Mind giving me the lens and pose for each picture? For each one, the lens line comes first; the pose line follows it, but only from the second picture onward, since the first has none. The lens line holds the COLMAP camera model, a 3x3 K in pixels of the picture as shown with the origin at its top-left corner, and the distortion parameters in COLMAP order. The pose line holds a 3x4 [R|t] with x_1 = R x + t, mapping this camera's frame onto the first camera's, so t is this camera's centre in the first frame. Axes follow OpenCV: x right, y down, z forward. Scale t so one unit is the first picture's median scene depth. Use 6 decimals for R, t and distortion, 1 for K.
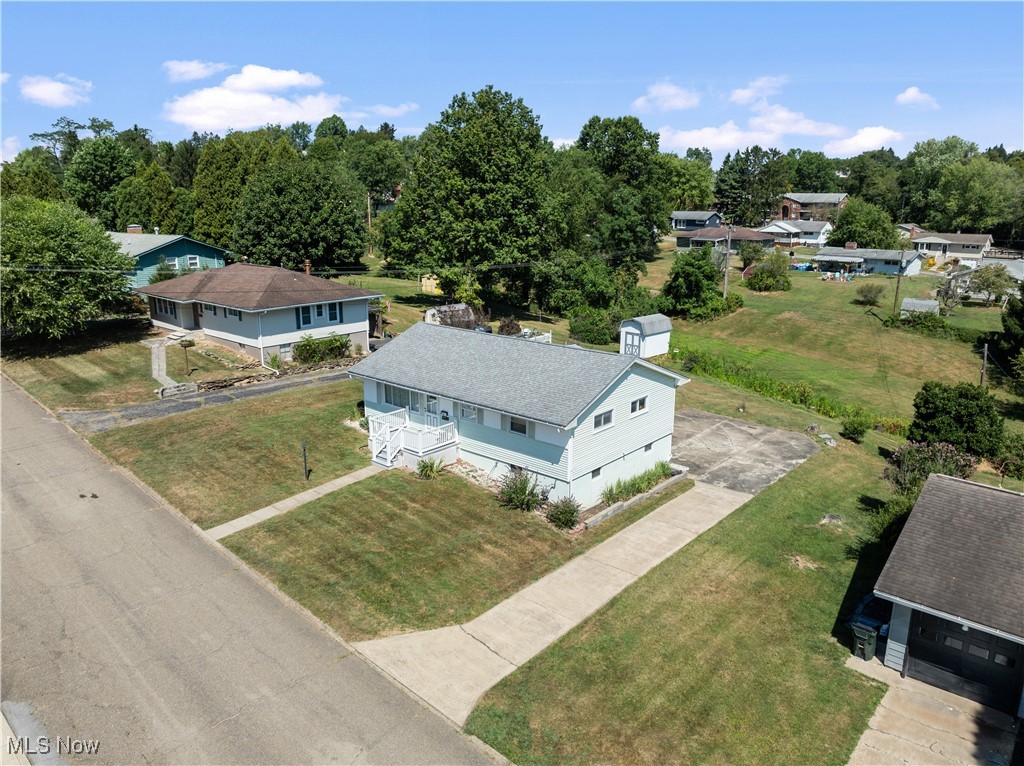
lens RADIAL K [[729.0, 0, 512.0], [0, 729.0, 383.0], [0, 0, 1]] dist [-0.042380, -0.001998]
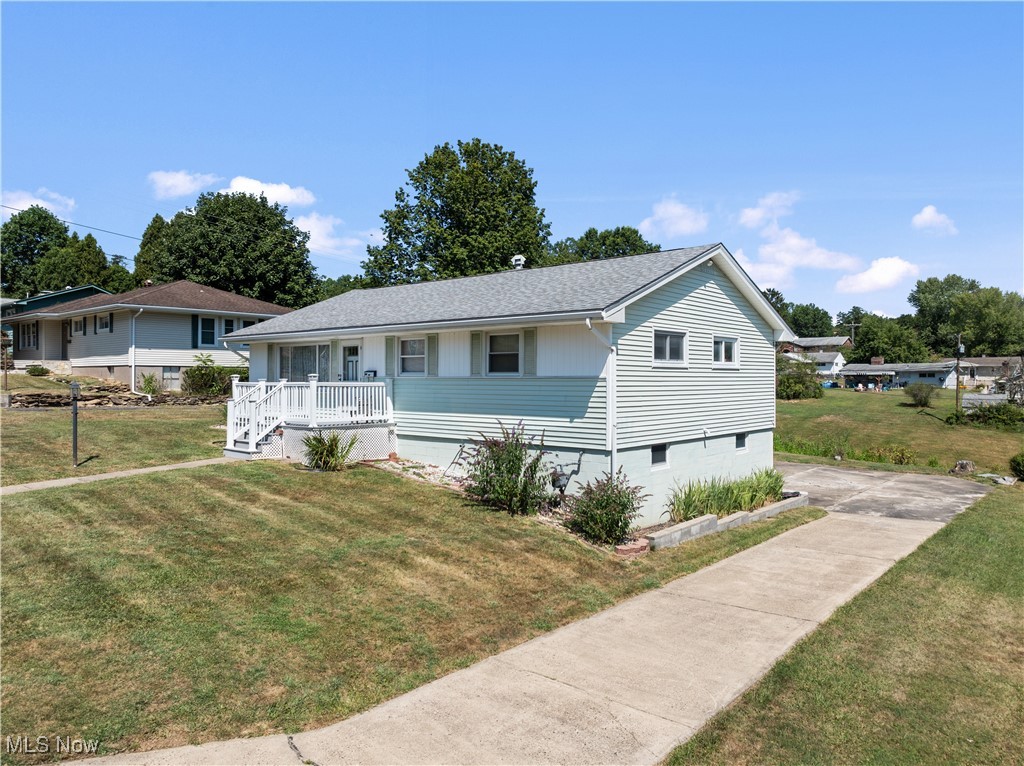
lens RADIAL K [[723.4, 0, 518.4], [0, 723.4, 380.7], [0, 0, 1]] dist [-0.042485, 0.003926]
pose [[0.999830, 0.002760, 0.018253, 0.009180], [0.001844, 0.968893, -0.247472, 0.188731], [-0.018368, 0.247464, 0.968723, 0.486902]]
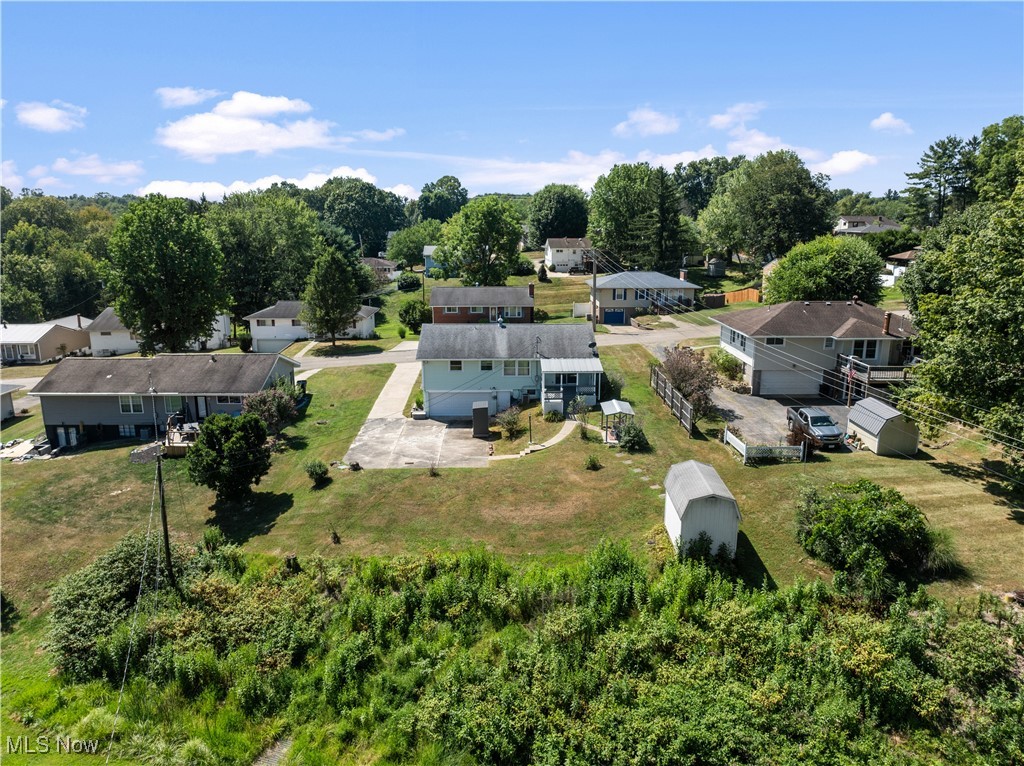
lens RADIAL K [[729.0, 0, 512.0], [0, 729.0, 383.0], [0, 0, 1]] dist [-0.042380, -0.001998]
pose [[-0.743370, 0.152169, -0.651341, 1.206989], [-0.163828, 0.902697, 0.397868, -0.662269], [0.648506, 0.402472, -0.646108, 2.345017]]
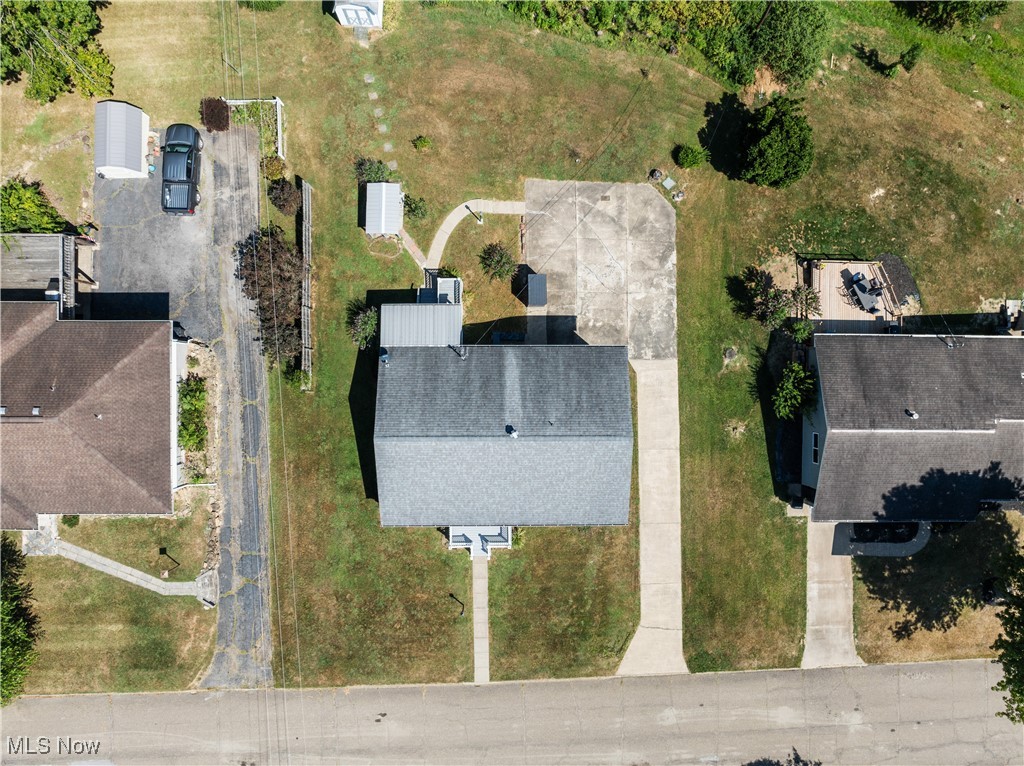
lens RADIAL K [[723.4, 0, 518.4], [0, 723.4, 380.7], [0, 0, 1]] dist [-0.042485, 0.003926]
pose [[0.750247, -0.661122, 0.006875, 0.077226], [0.148163, 0.178253, 0.972766, -1.243965], [-0.644343, -0.728796, 0.231688, 0.876754]]
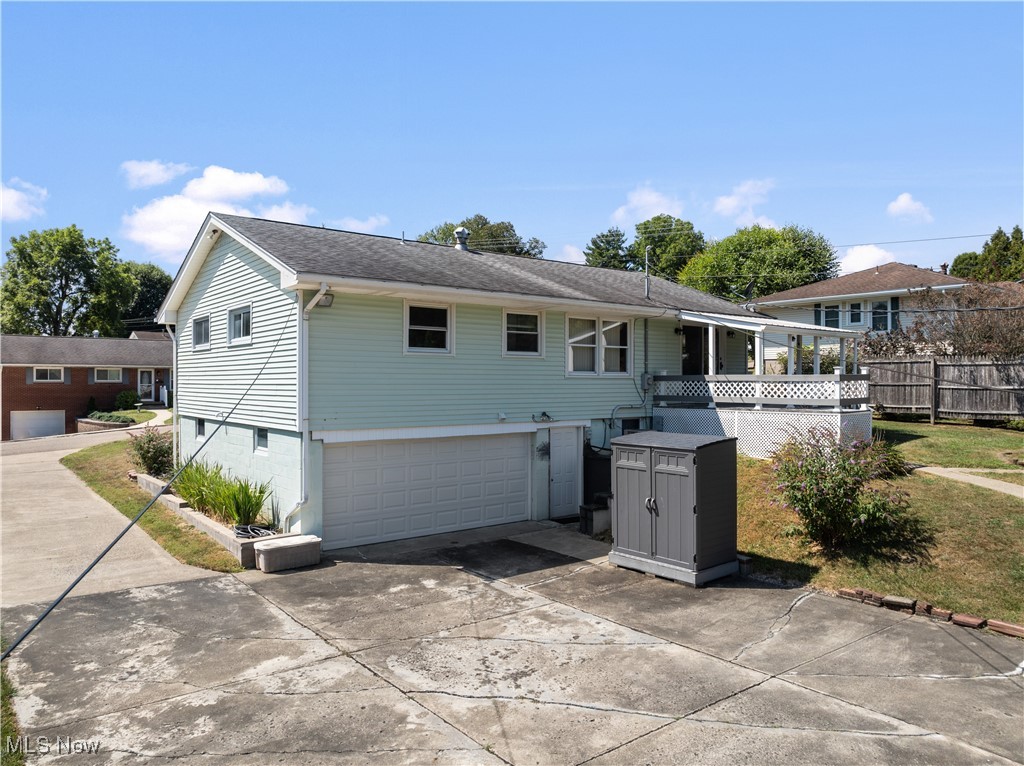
lens RADIAL K [[723.4, 0, 518.4], [0, 723.4, 380.7], [0, 0, 1]] dist [-0.042485, 0.003926]
pose [[-0.178586, -0.002602, -0.983921, 0.596594], [-0.244853, 0.968655, 0.041880, 0.003680], [0.952971, 0.248395, -0.173625, 1.267918]]
